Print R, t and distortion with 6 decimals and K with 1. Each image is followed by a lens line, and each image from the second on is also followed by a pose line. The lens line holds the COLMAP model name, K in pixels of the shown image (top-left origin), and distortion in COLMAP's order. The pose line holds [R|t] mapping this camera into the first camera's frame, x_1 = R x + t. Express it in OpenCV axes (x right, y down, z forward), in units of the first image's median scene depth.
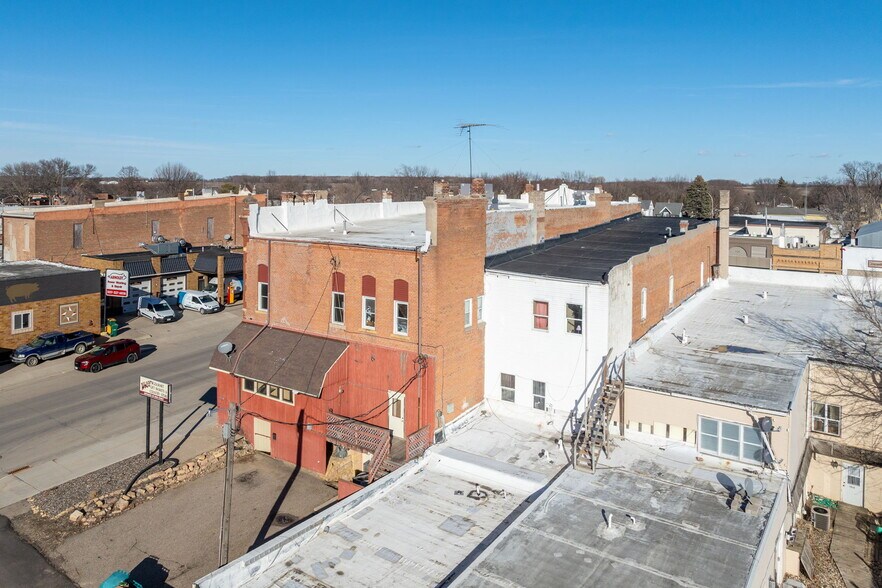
lens RADIAL K [[637.5, 0, 449.9], [0, 637.5, 149.0], [0, 0, 1]] dist [-0.004412, -0.011908]
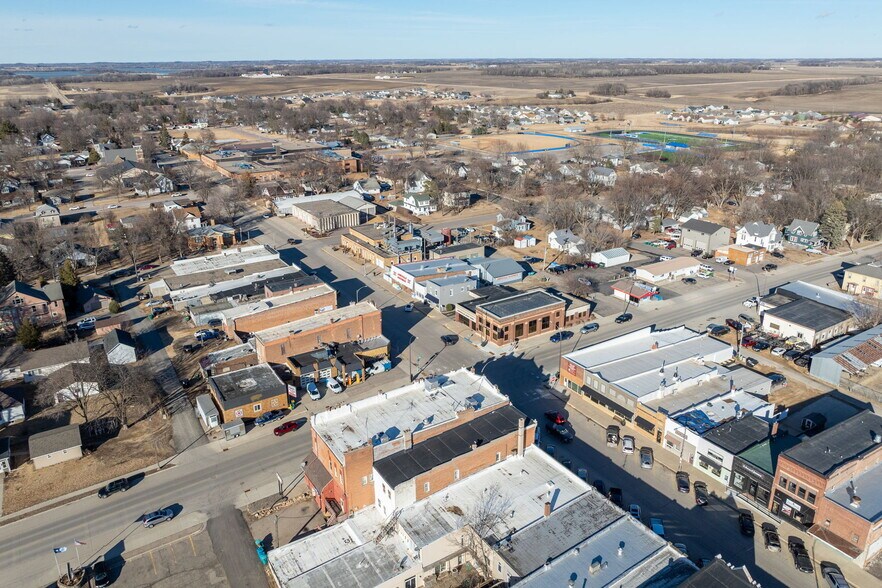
lens RADIAL K [[624.5, 0, 455.6], [0, 624.5, 261.0], [0, 0, 1]] dist [-0.025353, 0.011885]
pose [[0.923886, 0.109317, -0.366722, 1.384571], [0.029249, 0.935351, 0.352510, -1.722603], [0.381549, -0.336405, 0.860960, -0.993865]]
